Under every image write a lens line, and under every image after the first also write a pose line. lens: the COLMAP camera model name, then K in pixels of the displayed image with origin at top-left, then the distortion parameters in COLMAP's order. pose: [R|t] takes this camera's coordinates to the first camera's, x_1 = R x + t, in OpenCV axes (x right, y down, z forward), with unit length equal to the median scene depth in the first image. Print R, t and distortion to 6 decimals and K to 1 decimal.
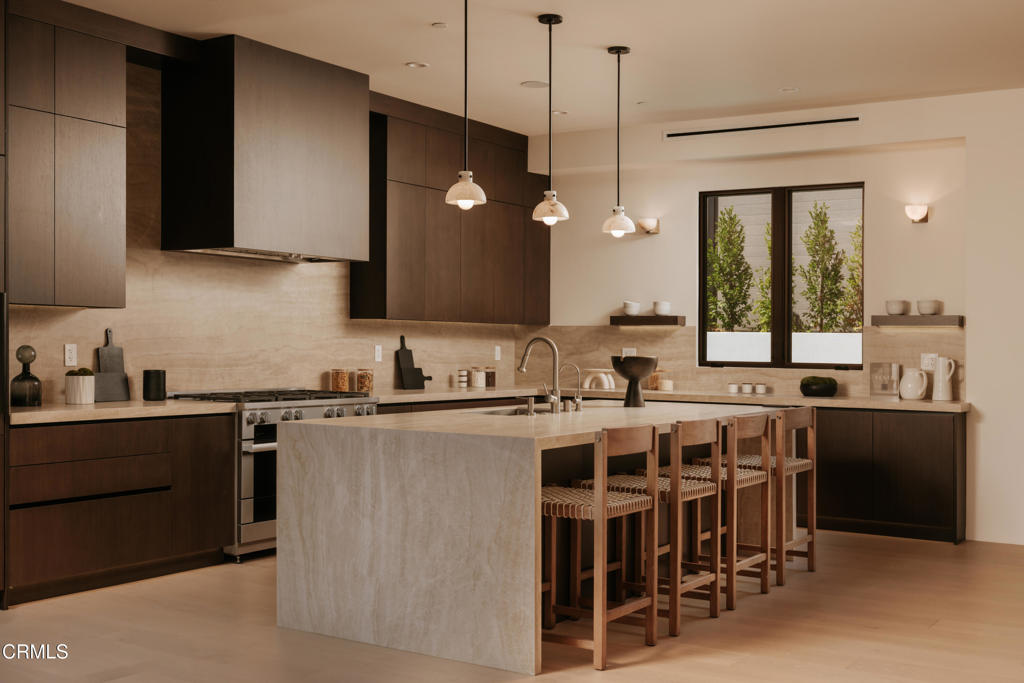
lens RADIAL K [[1202.2, 0, 512.1], [0, 1202.2, 344.3], [0, 0, 1]] dist [-0.002343, 0.000000]
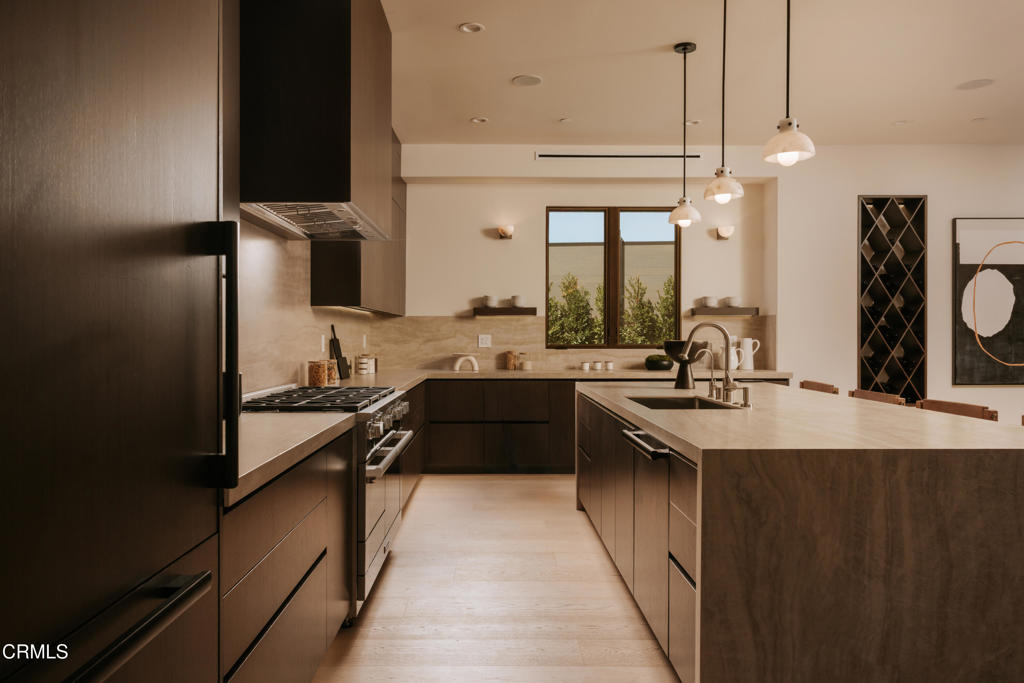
lens RADIAL K [[716.0, 0, 510.5], [0, 716.0, 332.8], [0, 0, 1]] dist [0.008957, -0.002587]
pose [[0.836612, -0.010816, 0.547689, -0.511652], [0.011313, 0.999933, 0.002467, -0.000689], [-0.547679, 0.004132, 0.836678, 0.756526]]
